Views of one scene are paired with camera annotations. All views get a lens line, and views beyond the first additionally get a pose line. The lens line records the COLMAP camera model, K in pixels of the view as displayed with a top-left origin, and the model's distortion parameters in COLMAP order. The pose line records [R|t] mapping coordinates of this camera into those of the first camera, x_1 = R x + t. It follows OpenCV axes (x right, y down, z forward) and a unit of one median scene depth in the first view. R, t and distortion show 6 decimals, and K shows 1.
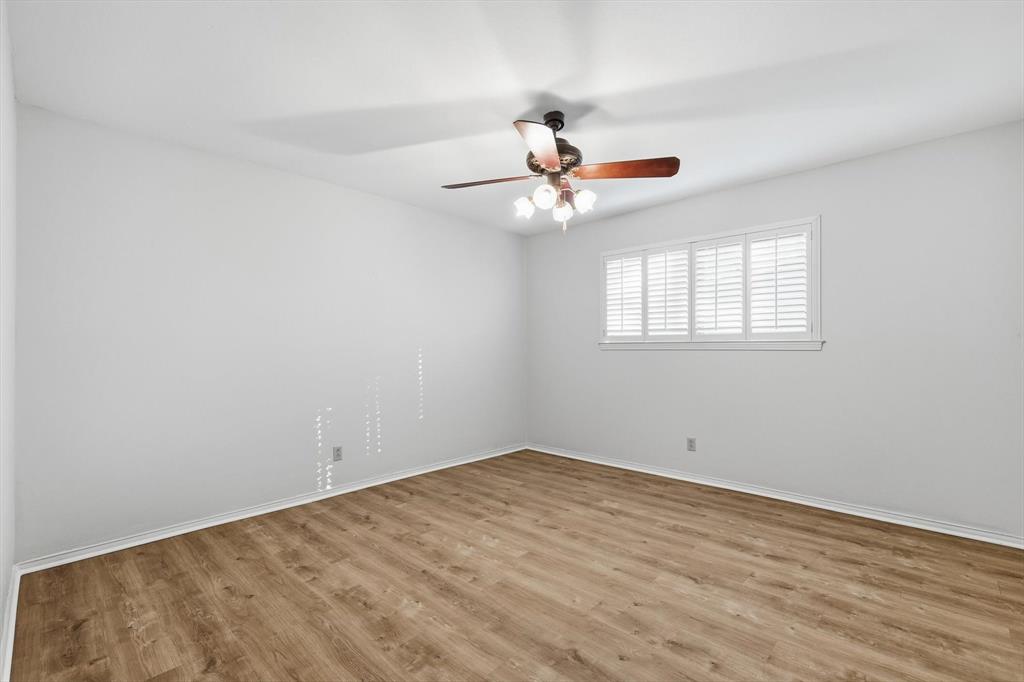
lens RADIAL K [[447.2, 0, 512.3], [0, 447.2, 334.6], [0, 0, 1]] dist [-0.000678, -0.001202]
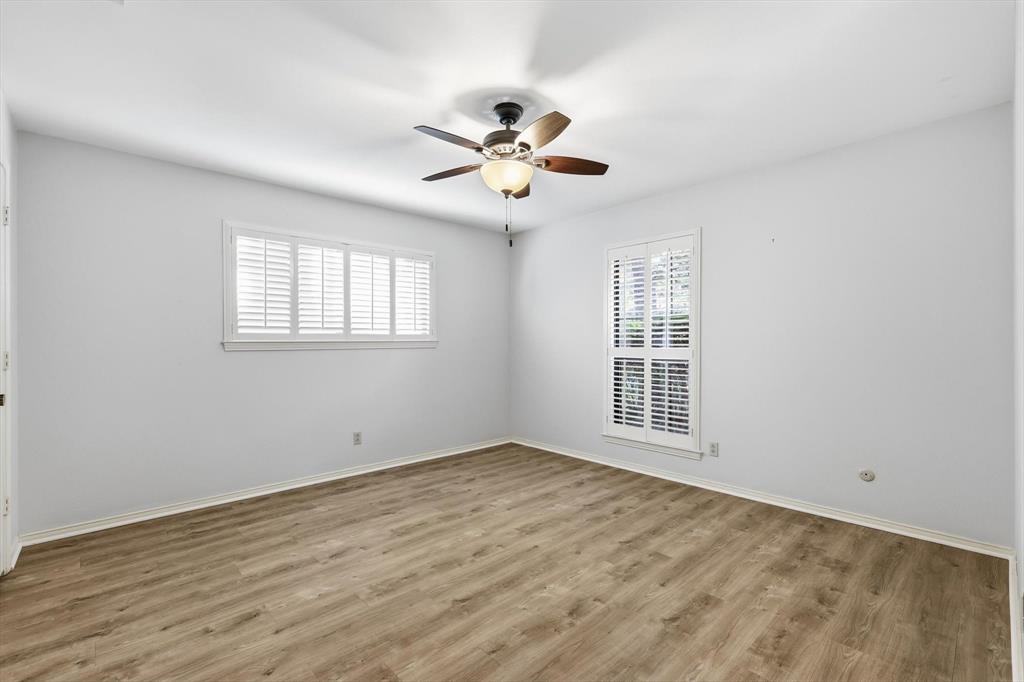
lens RADIAL K [[447.2, 0, 512.0], [0, 447.2, 349.6], [0, 0, 1]] dist [-0.000678, -0.001202]
pose [[0.079335, -0.012865, 0.996765, -0.587230], [-0.016939, 0.999755, 0.014252, 0.014340], [-0.996704, -0.018015, 0.079097, 0.532537]]
